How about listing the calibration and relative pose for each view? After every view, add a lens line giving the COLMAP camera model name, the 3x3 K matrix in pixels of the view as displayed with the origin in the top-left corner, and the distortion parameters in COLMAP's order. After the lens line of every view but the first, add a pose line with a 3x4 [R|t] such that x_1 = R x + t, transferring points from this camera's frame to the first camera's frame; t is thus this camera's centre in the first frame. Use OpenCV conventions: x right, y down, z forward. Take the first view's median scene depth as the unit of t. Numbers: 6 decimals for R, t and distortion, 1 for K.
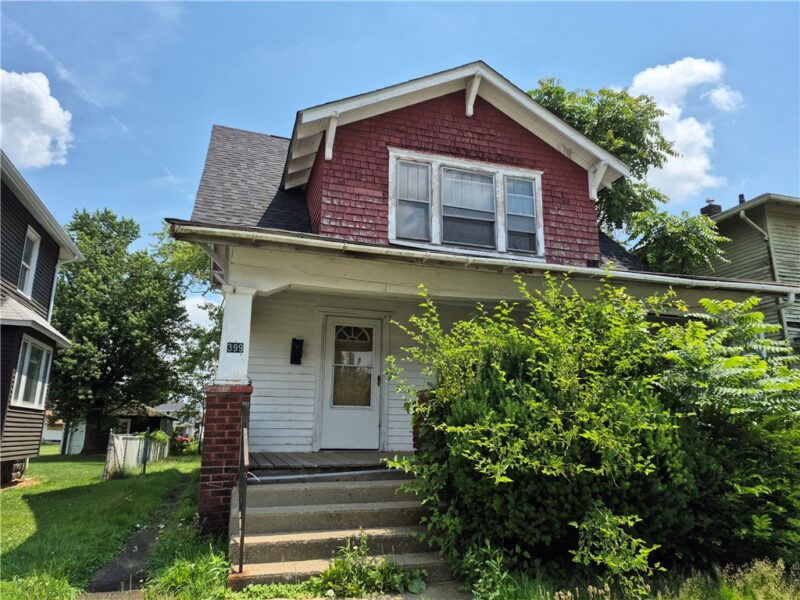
lens RADIAL K [[553.8, 0, 400.0], [0, 553.8, 303.6], [0, 0, 1]] dist [0.047304, -0.018525]
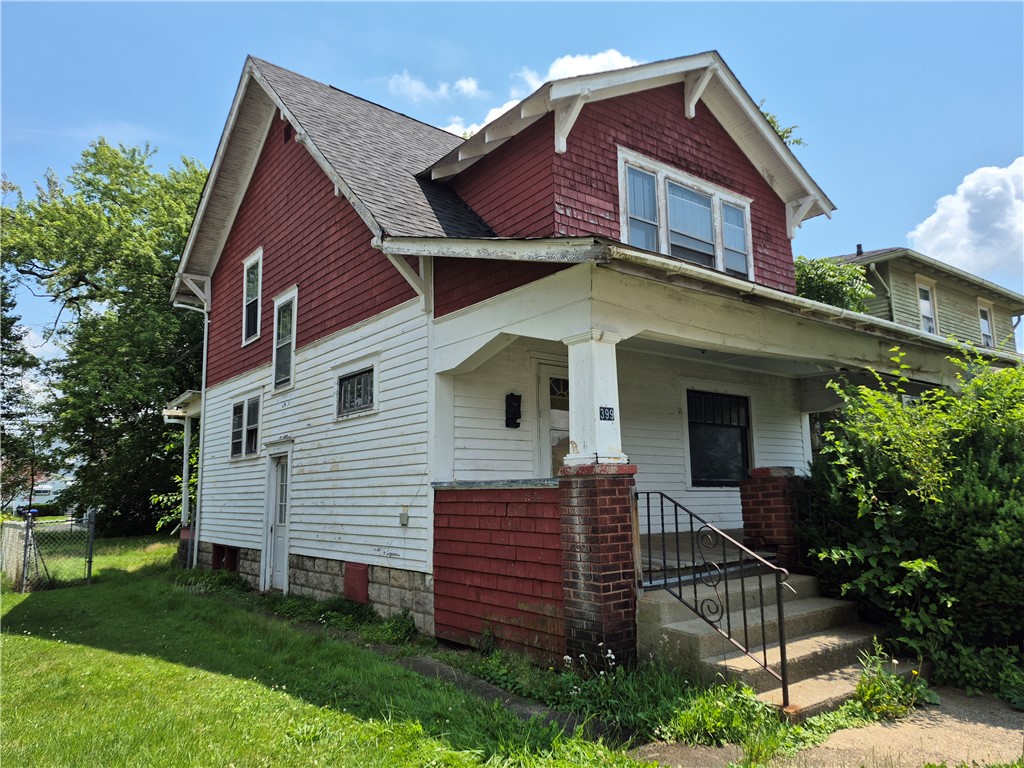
lens RADIAL K [[708.9, 0, 516.4], [0, 708.9, 393.4], [0, 0, 1]] dist [0.047304, -0.018525]
pose [[0.934397, 0.026484, 0.355248, -0.477354], [-0.057124, 0.995467, 0.076037, -0.008495], [-0.351624, -0.091342, 0.931674, 0.102100]]
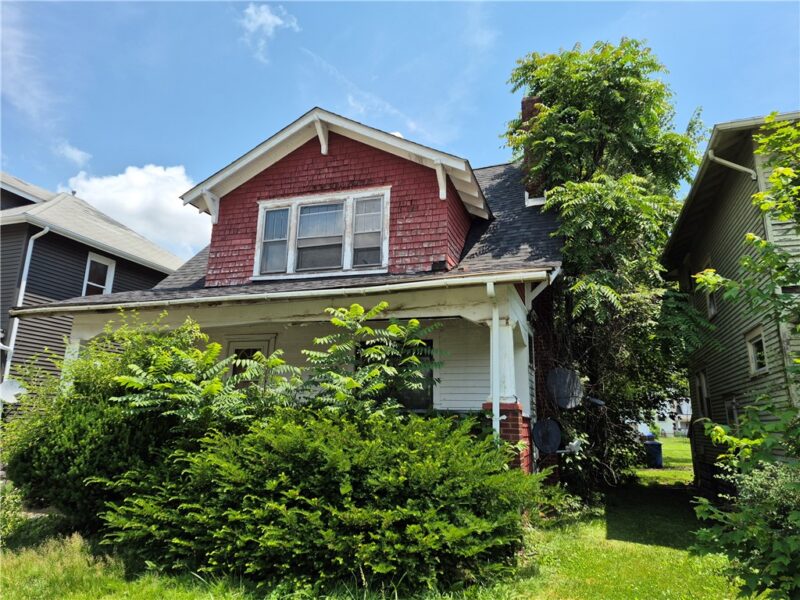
lens RADIAL K [[553.8, 0, 402.8], [0, 553.8, 293.2], [0, 0, 1]] dist [0.047304, -0.018525]
pose [[0.822478, -0.128220, -0.554157, 0.884383], [0.122040, 0.991352, -0.048247, 0.020355], [0.555551, -0.027947, 0.831013, 0.139020]]
